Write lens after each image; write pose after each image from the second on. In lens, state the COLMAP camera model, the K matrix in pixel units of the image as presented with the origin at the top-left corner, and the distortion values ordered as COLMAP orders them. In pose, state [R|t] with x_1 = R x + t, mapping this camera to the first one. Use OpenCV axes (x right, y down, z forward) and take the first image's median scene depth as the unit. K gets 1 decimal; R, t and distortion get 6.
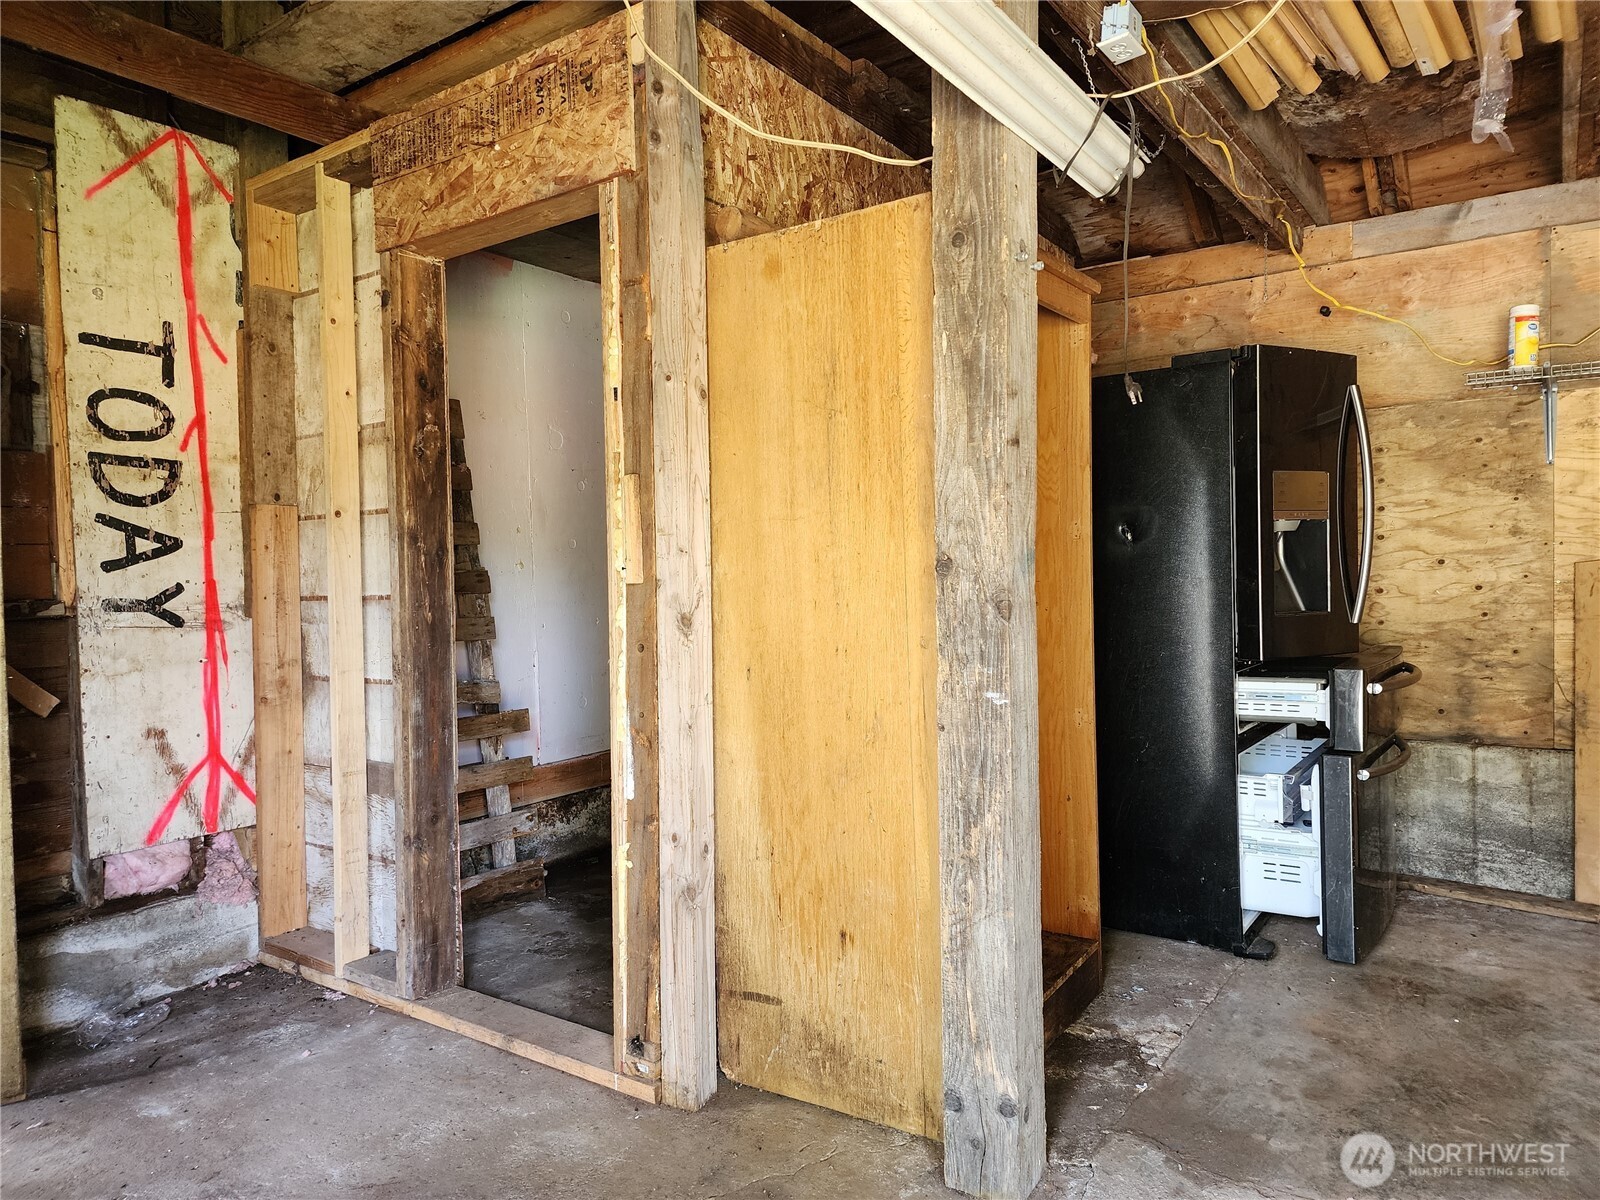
lens RADIAL K [[1053.5, 0, 803.6], [0, 1053.5, 596.4], [0, 0, 1]] dist [0.074790, -0.064993]
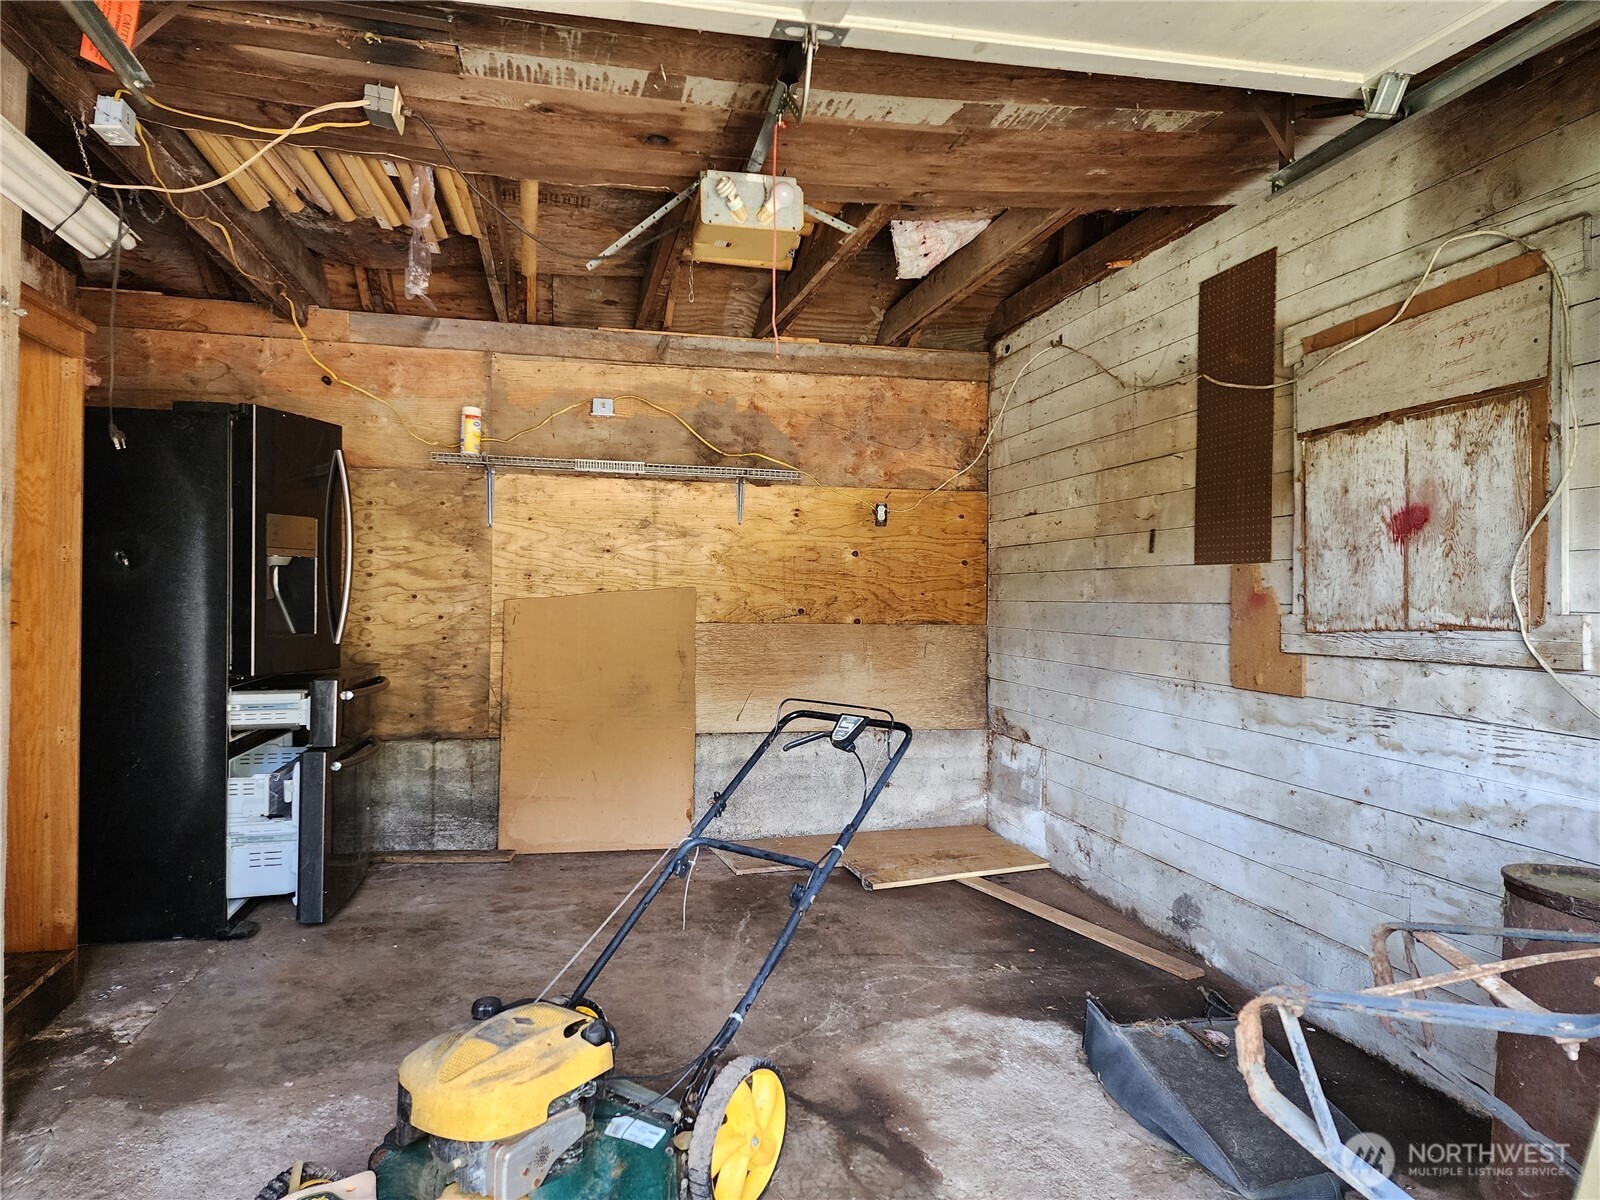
lens RADIAL K [[1053.5, 0, 803.6], [0, 1053.5, 596.4], [0, 0, 1]] dist [0.074790, -0.064993]
pose [[0.667702, 0.031032, 0.743781, -0.034849], [-0.007690, 0.999365, -0.034793, 0.009104], [-0.744389, 0.017511, 0.667517, -0.206535]]
